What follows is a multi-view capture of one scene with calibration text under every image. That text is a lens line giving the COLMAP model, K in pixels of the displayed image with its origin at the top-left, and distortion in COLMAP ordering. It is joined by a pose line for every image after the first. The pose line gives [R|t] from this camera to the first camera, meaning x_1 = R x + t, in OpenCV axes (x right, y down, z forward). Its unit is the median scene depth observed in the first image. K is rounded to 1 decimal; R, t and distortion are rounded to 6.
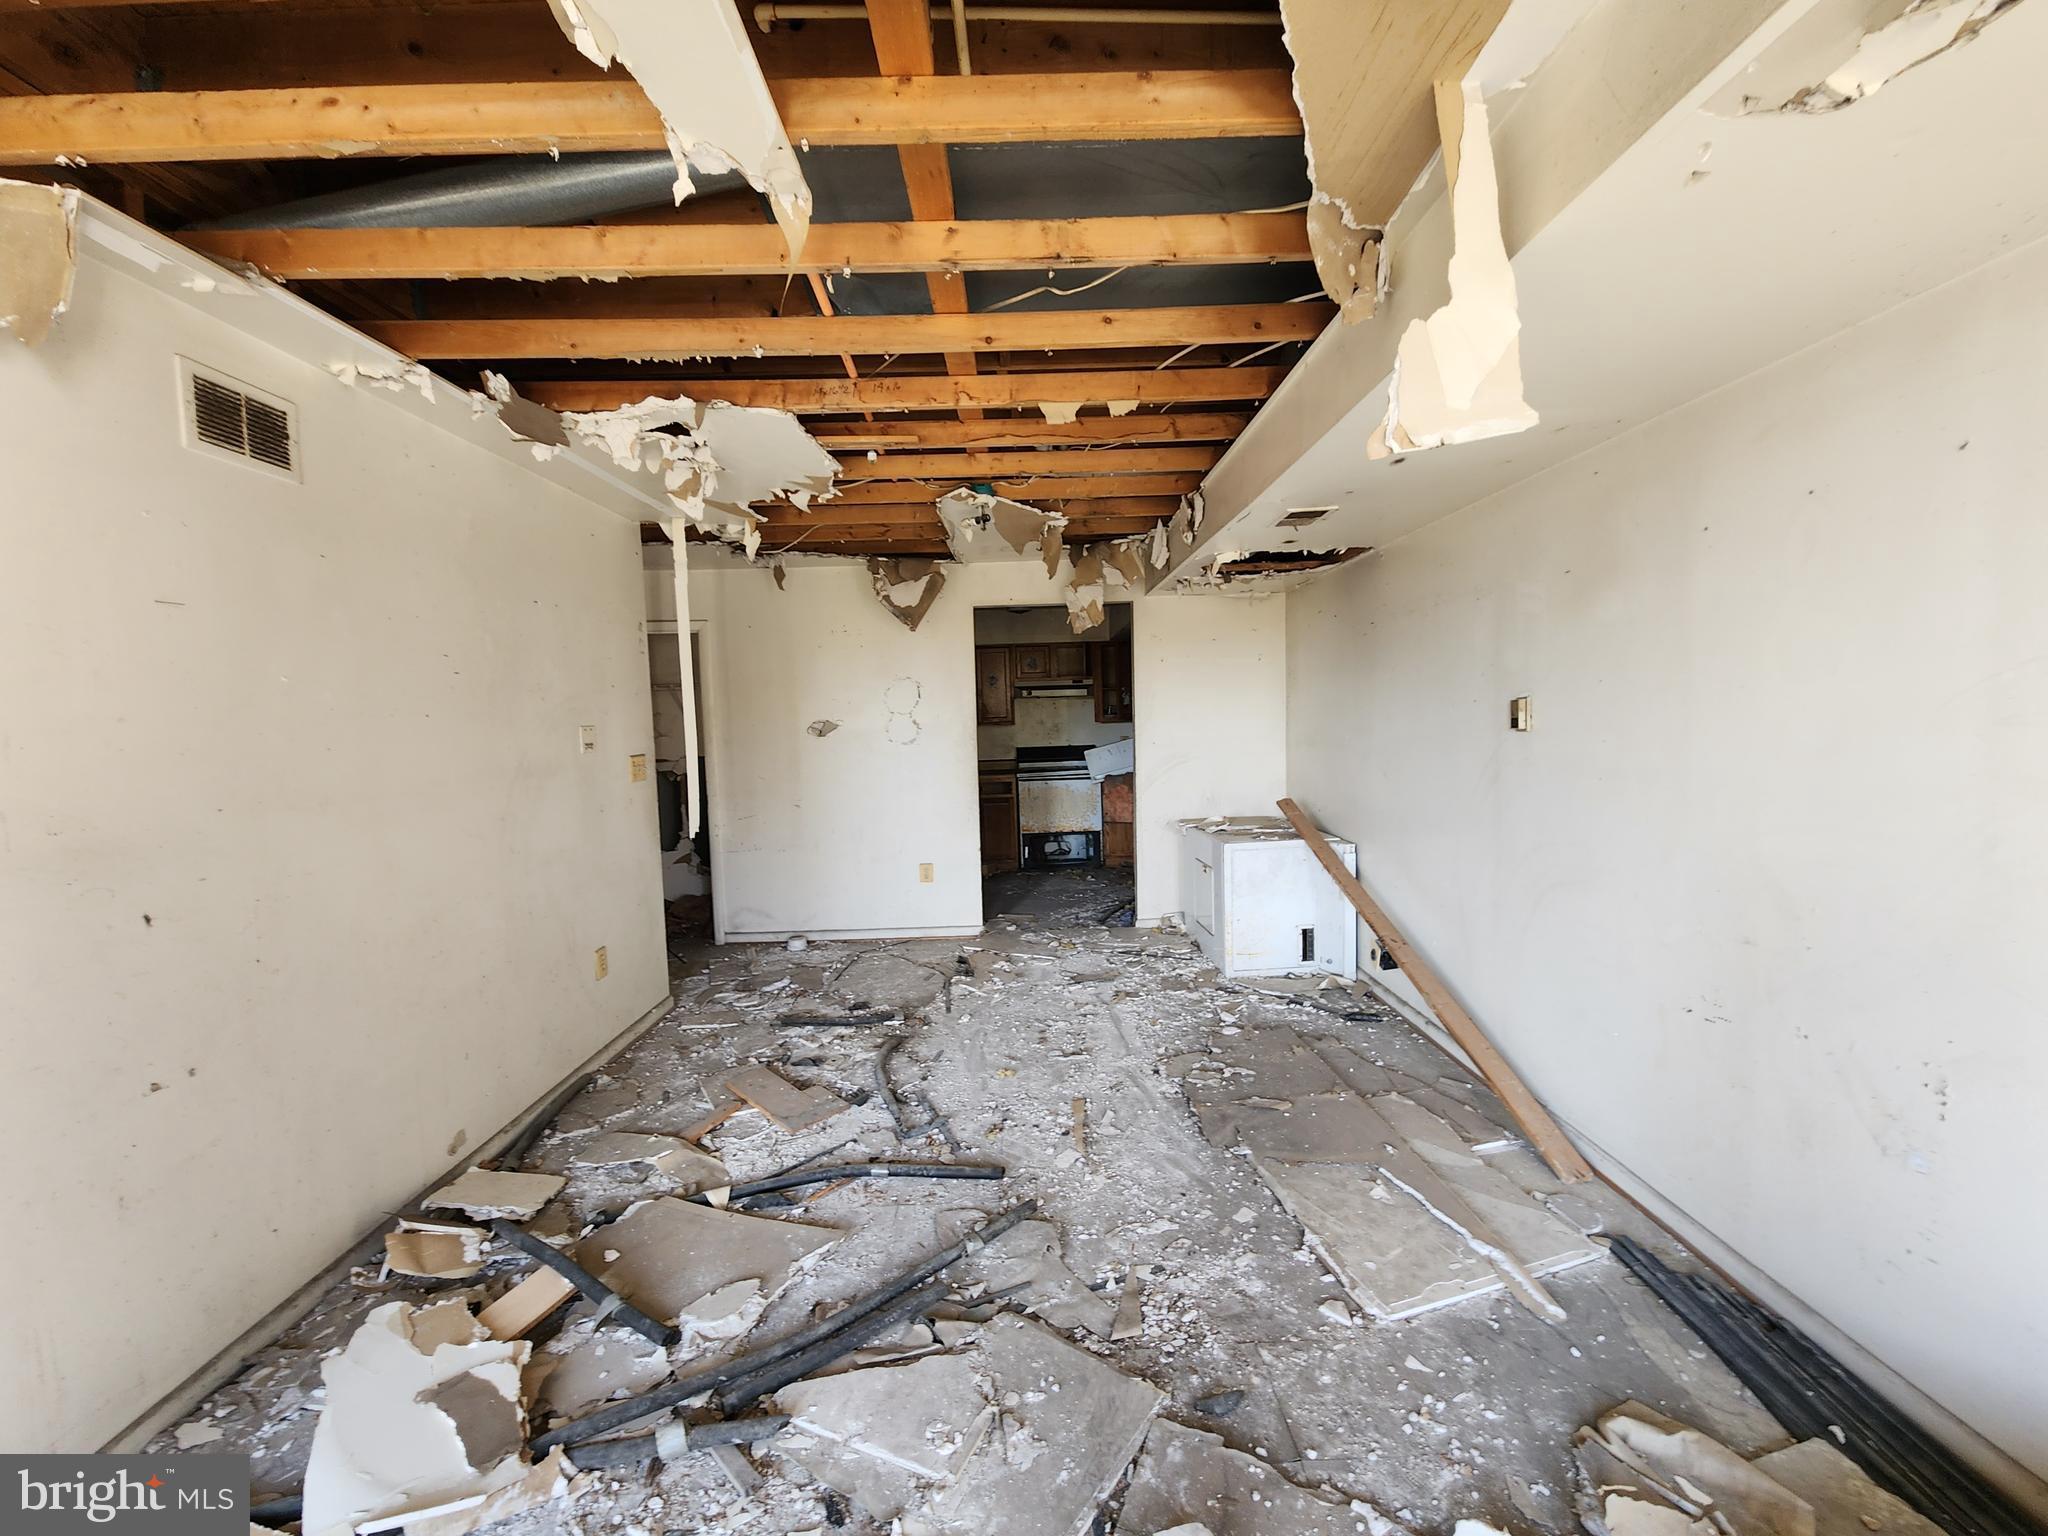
lens RADIAL K [[840.5, 0, 1030.1], [0, 840.5, 773.1], [0, 0, 1]] dist [-0.004850, 0.002907]
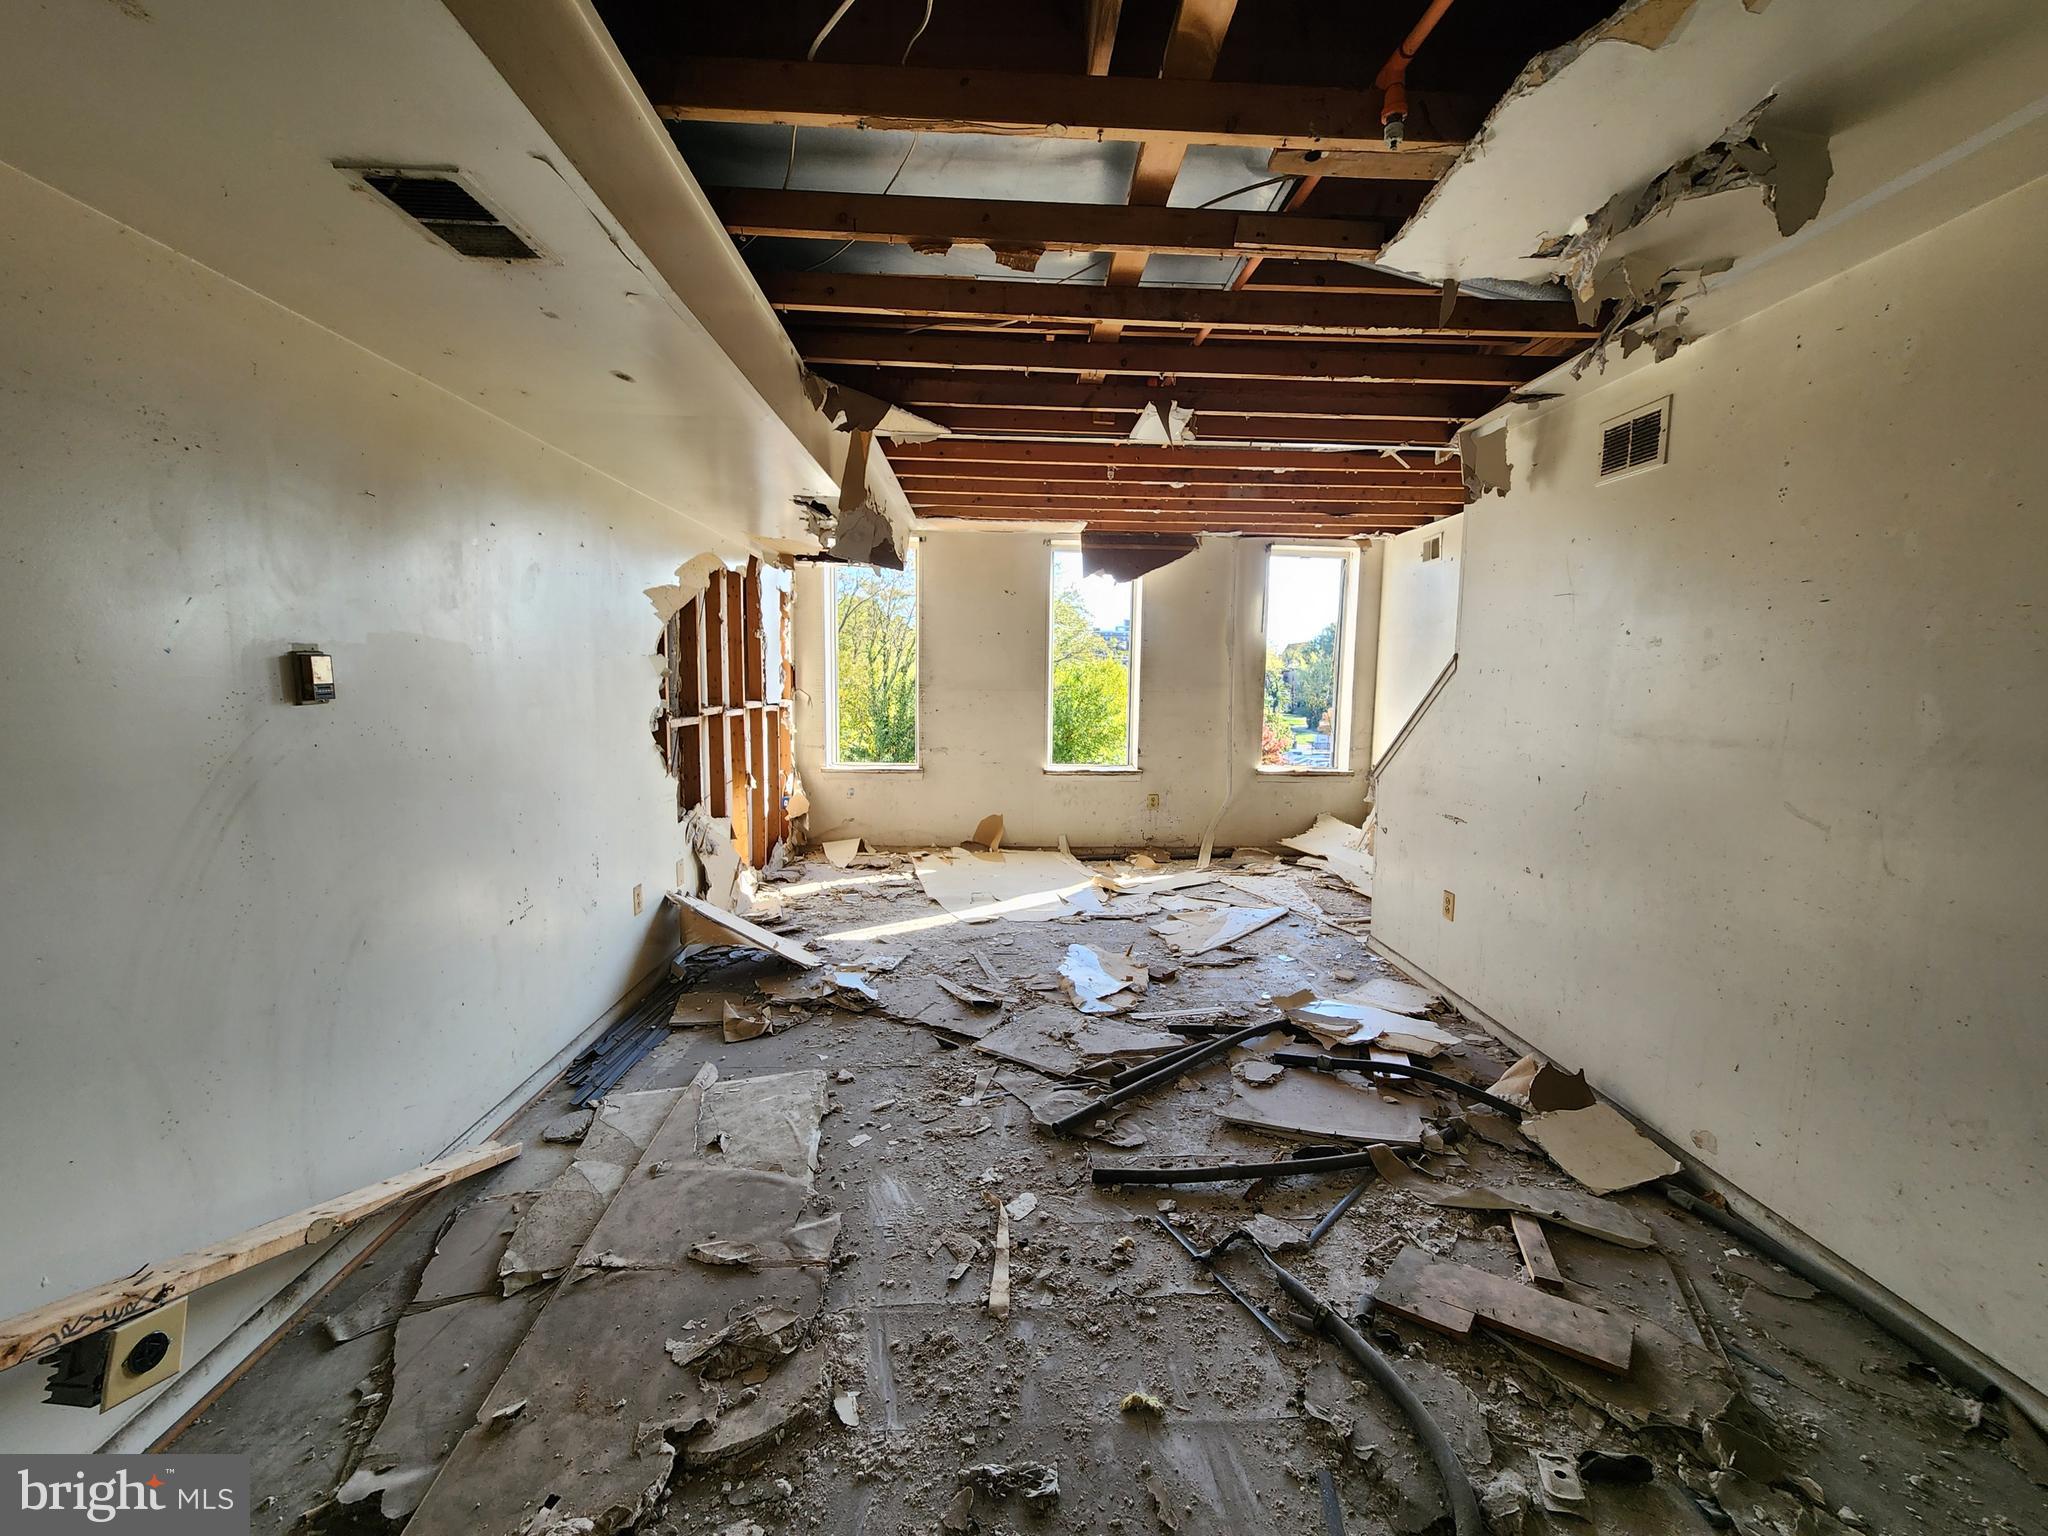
lens RADIAL K [[840.5, 0, 1019.4], [0, 840.5, 764.1], [0, 0, 1]] dist [-0.004850, 0.002907]
pose [[-0.999584, 0.018228, -0.022347, 0.054037], [0.014019, 0.984324, 0.175810, -0.113544], [0.025201, 0.175424, -0.984170, 1.676055]]
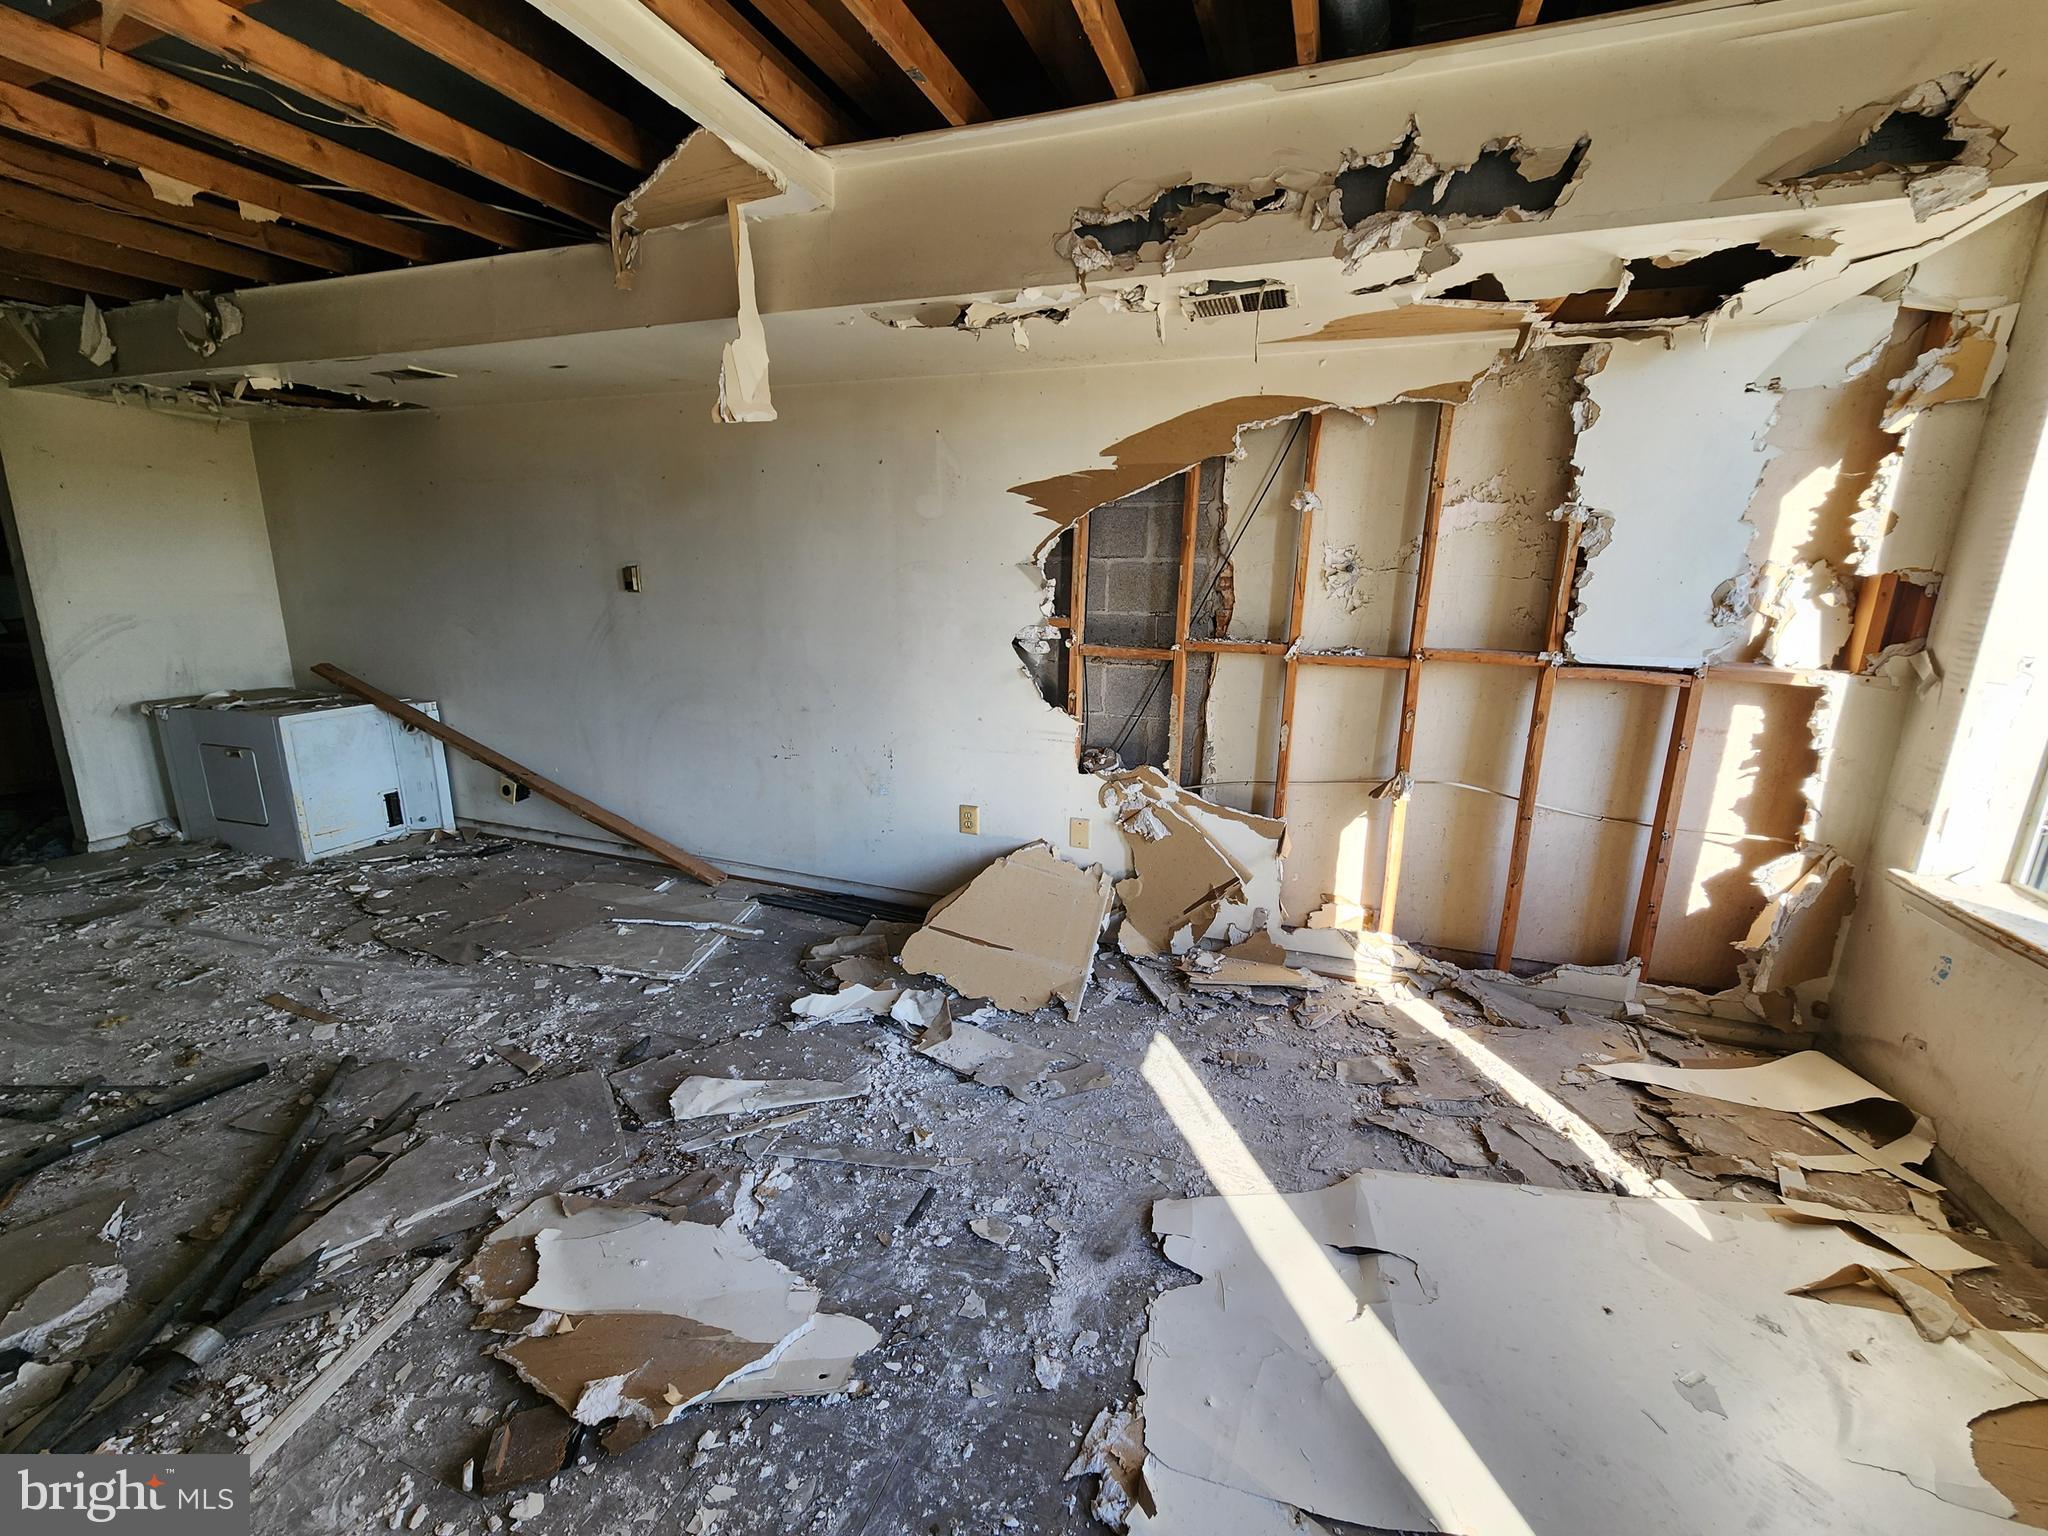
lens RADIAL K [[840.5, 0, 1030.4], [0, 840.5, 772.2], [0, 0, 1]] dist [-0.004850, 0.002907]
pose [[0.369921, -0.178651, 0.911725, -0.467351], [0.034435, 0.983300, 0.178704, 0.016207], [-0.928425, -0.034712, 0.369895, -0.105415]]
